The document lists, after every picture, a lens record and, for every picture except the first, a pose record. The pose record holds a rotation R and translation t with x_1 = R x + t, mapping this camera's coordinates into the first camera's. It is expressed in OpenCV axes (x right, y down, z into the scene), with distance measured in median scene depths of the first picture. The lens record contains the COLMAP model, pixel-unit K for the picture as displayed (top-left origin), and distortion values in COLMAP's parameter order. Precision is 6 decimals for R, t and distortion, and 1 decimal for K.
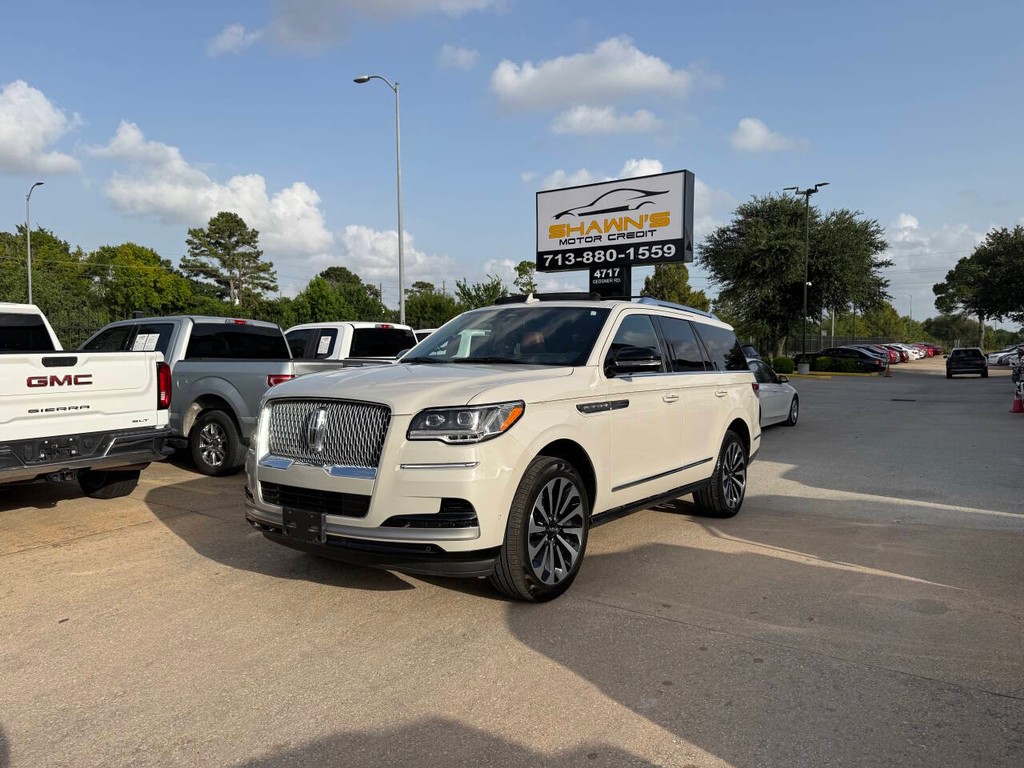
lens RADIAL K [[719.2, 0, 518.9], [0, 719.2, 384.1], [0, 0, 1]] dist [0.029265, -0.031845]
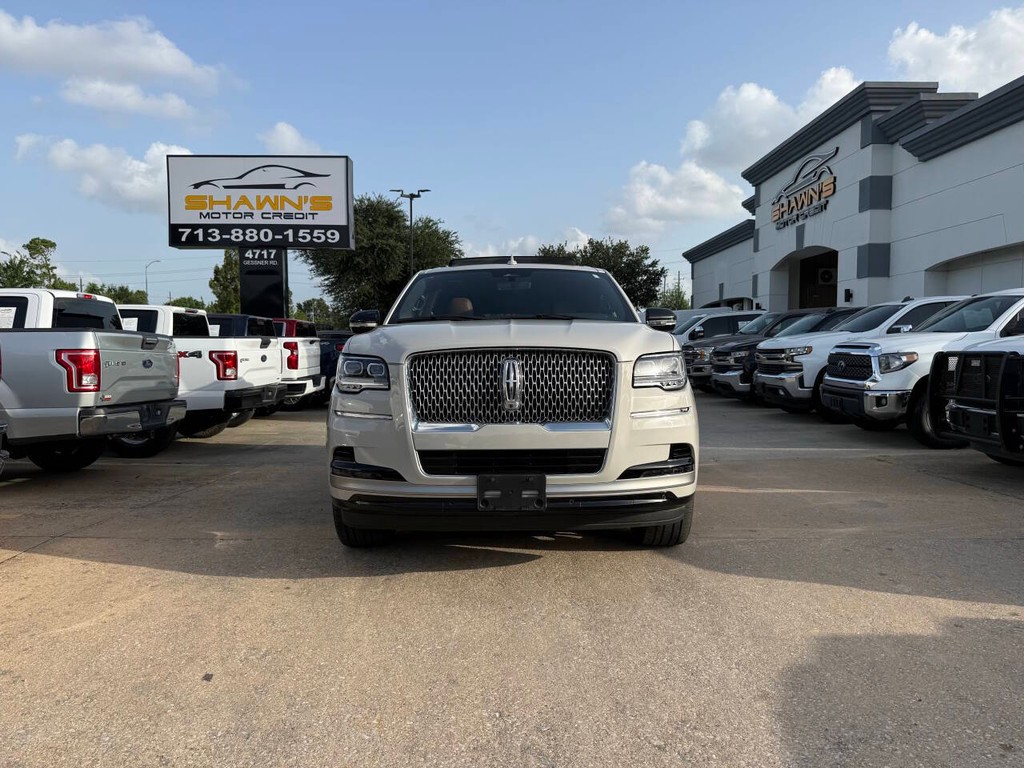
lens RADIAL K [[719.2, 0, 515.3], [0, 719.2, 386.4], [0, 0, 1]] dist [0.029265, -0.031845]
pose [[0.821176, -0.029182, 0.569928, -0.524149], [0.025706, 0.999570, 0.014143, 0.038339], [-0.570096, 0.003037, 0.821573, 0.196382]]
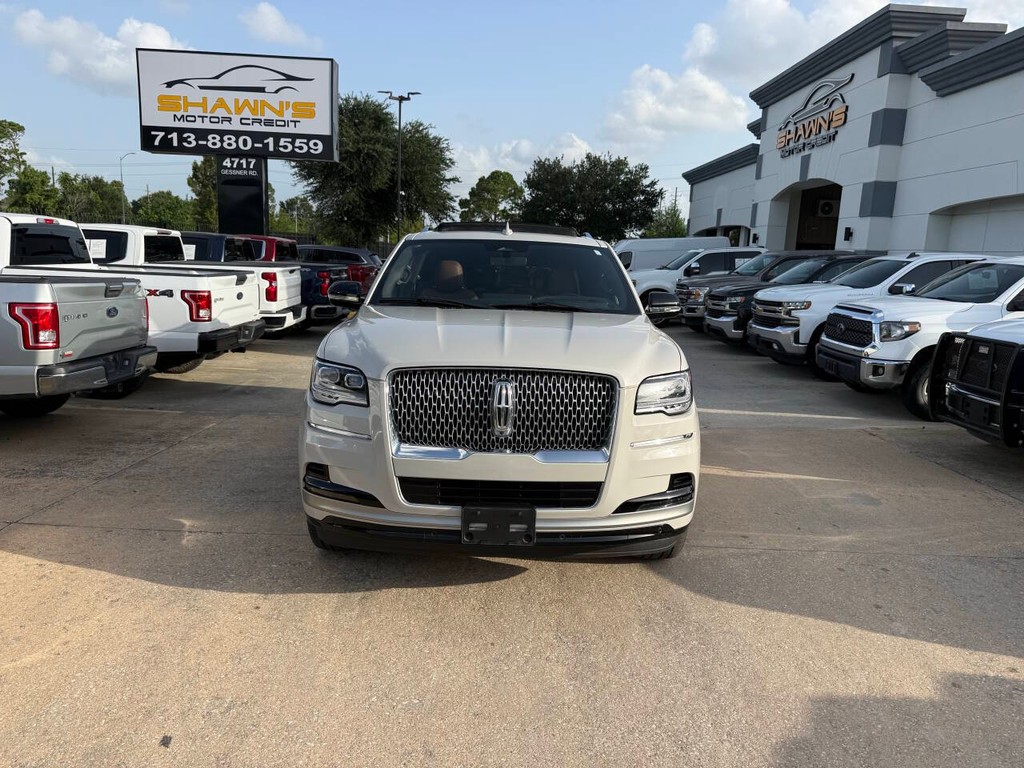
lens RADIAL K [[719.2, 0, 517.7], [0, 719.2, 391.6], [0, 0, 1]] dist [0.029265, -0.031845]
pose [[0.809848, -0.070758, 0.582356, -0.494328], [-0.016798, 0.989495, 0.143587, -0.045090], [-0.586399, -0.126066, 0.800152, 0.246871]]
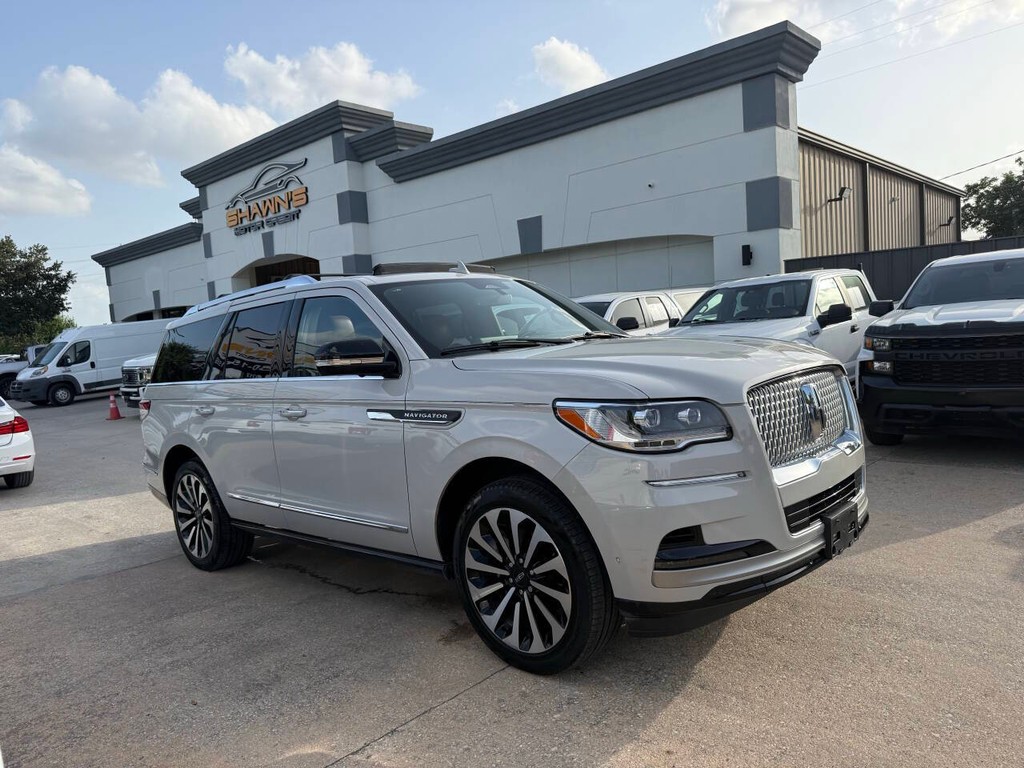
lens RADIAL K [[719.2, 0, 511.1], [0, 719.2, 399.9], [0, 0, 1]] dist [0.029265, -0.031845]
pose [[0.141163, -0.099194, 0.985004, -0.743514], [0.113091, 0.990070, 0.083497, -0.033580], [-0.983506, 0.099608, 0.150980, 0.820852]]
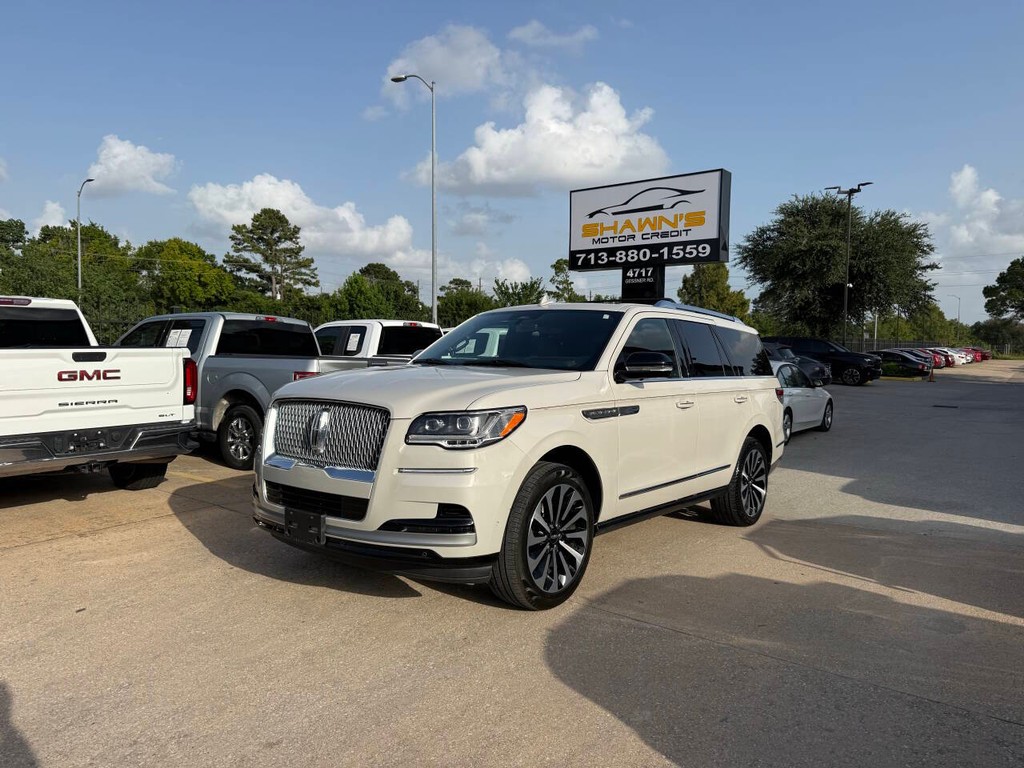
lens RADIAL K [[719.2, 0, 517.7], [0, 719.2, 384.3], [0, 0, 1]] dist [0.029265, -0.031845]
pose [[0.998554, 0.017441, -0.050841, 0.026477], [-0.017257, 0.999843, 0.004069, -0.006569], [0.050904, -0.003186, 0.998698, 0.003017]]
